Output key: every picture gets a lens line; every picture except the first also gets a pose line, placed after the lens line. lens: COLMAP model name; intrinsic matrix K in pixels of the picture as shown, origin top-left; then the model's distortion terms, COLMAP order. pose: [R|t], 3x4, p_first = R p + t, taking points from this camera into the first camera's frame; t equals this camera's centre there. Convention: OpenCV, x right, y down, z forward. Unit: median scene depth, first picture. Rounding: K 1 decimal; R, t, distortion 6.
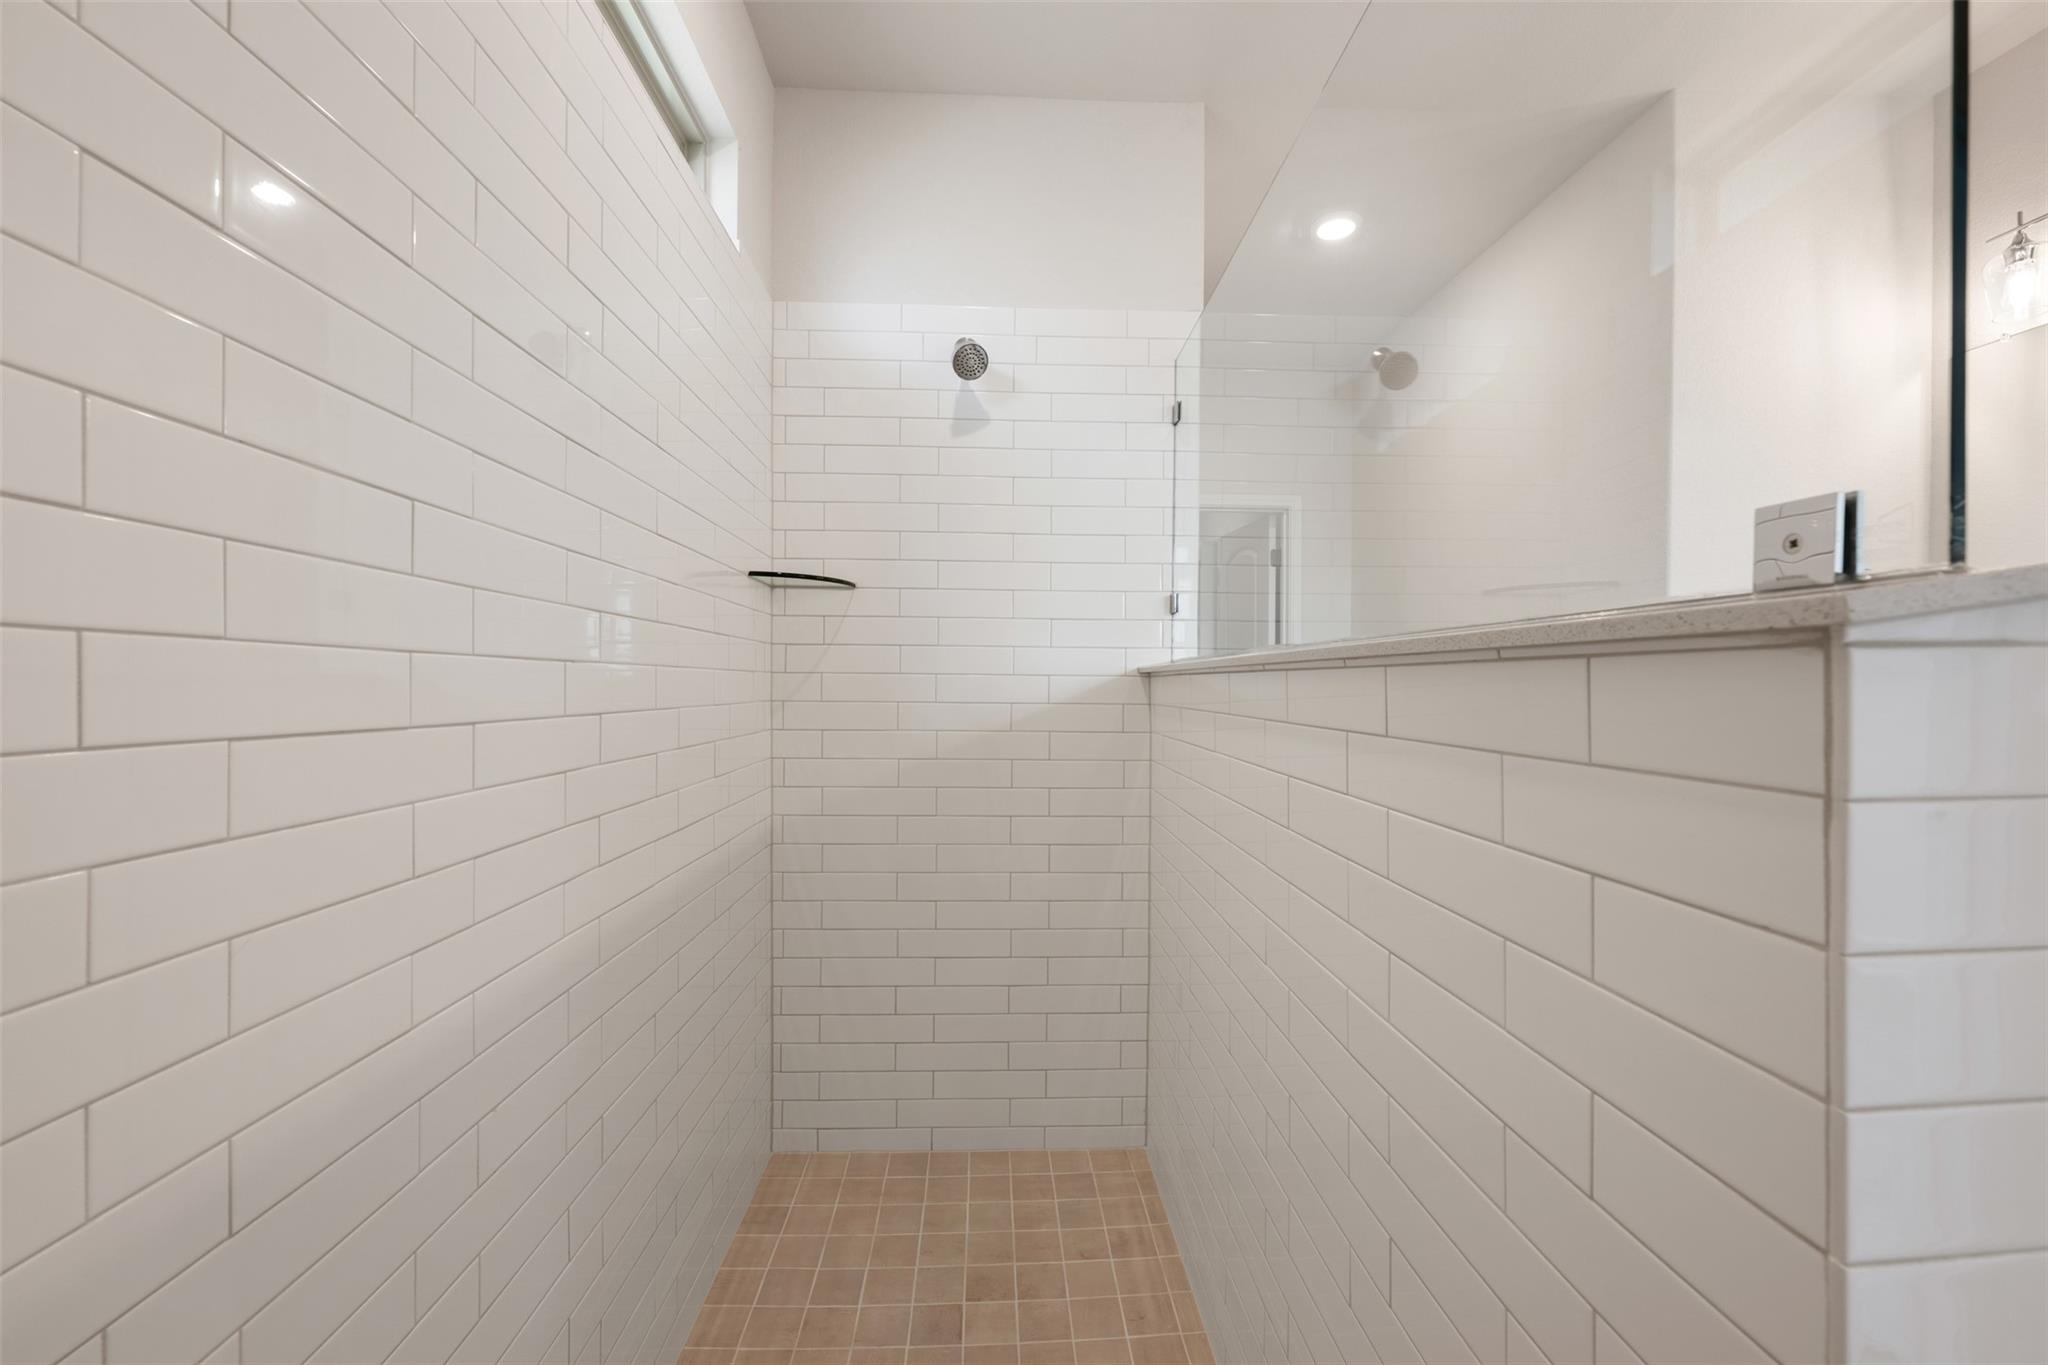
lens RADIAL K [[810.8, 0, 1026.1], [0, 810.8, 682.9], [0, 0, 1]] dist [-0.001097, 0.000044]
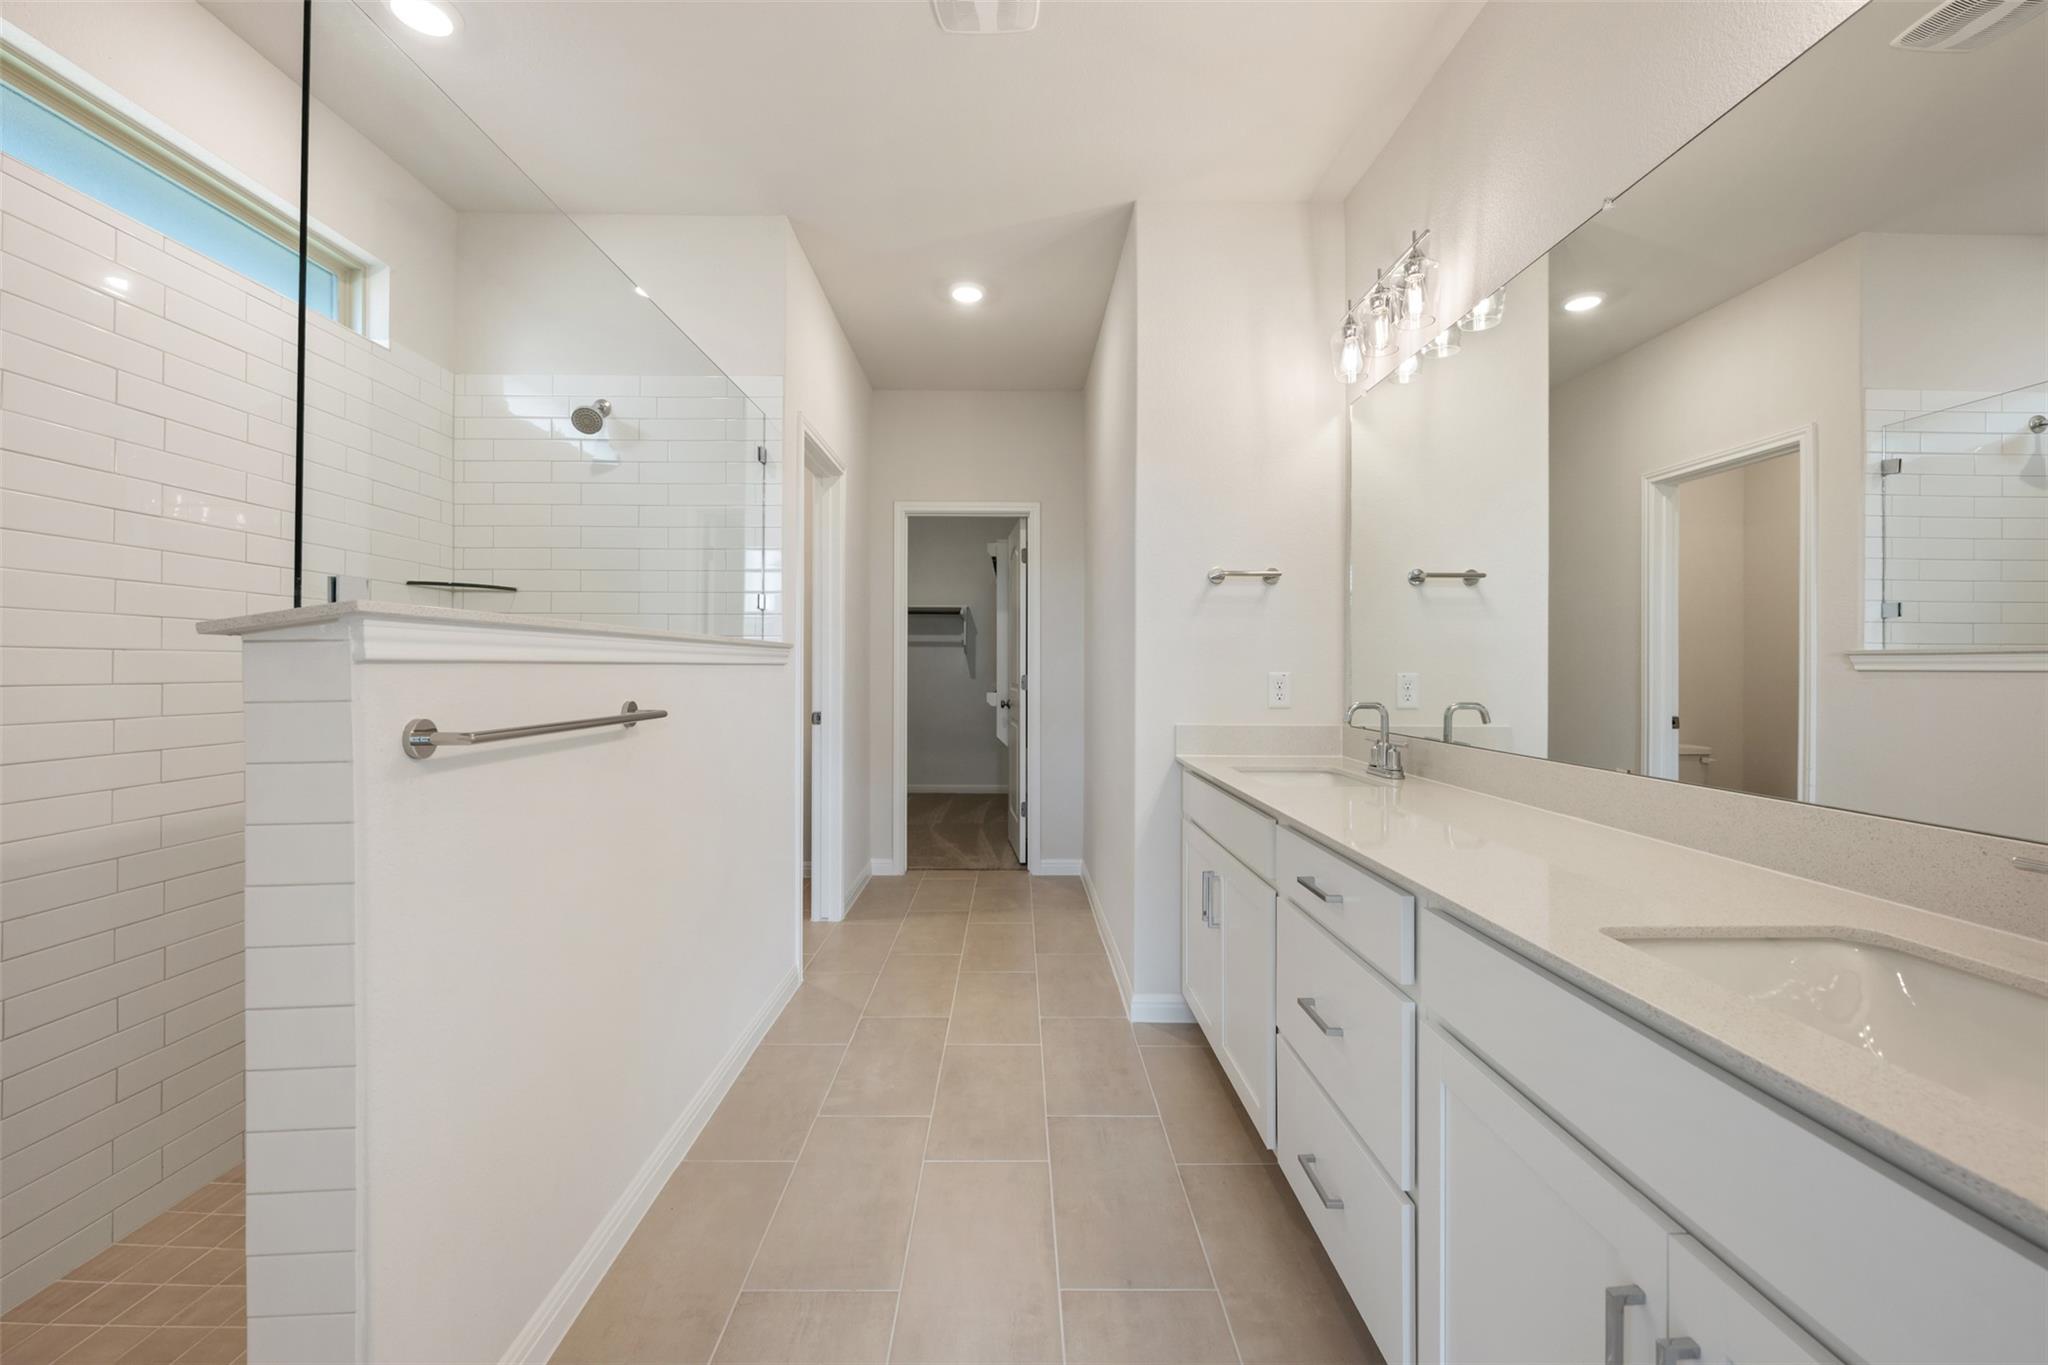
lens RADIAL K [[810.8, 0, 1029.7], [0, 810.8, 674.4], [0, 0, 1]] dist [-0.001097, 0.000044]
pose [[0.999782, -0.005135, -0.020227, 0.649505], [0.005269, 0.999965, 0.006557, 0.013946], [0.020193, -0.006662, 0.999774, -0.302467]]
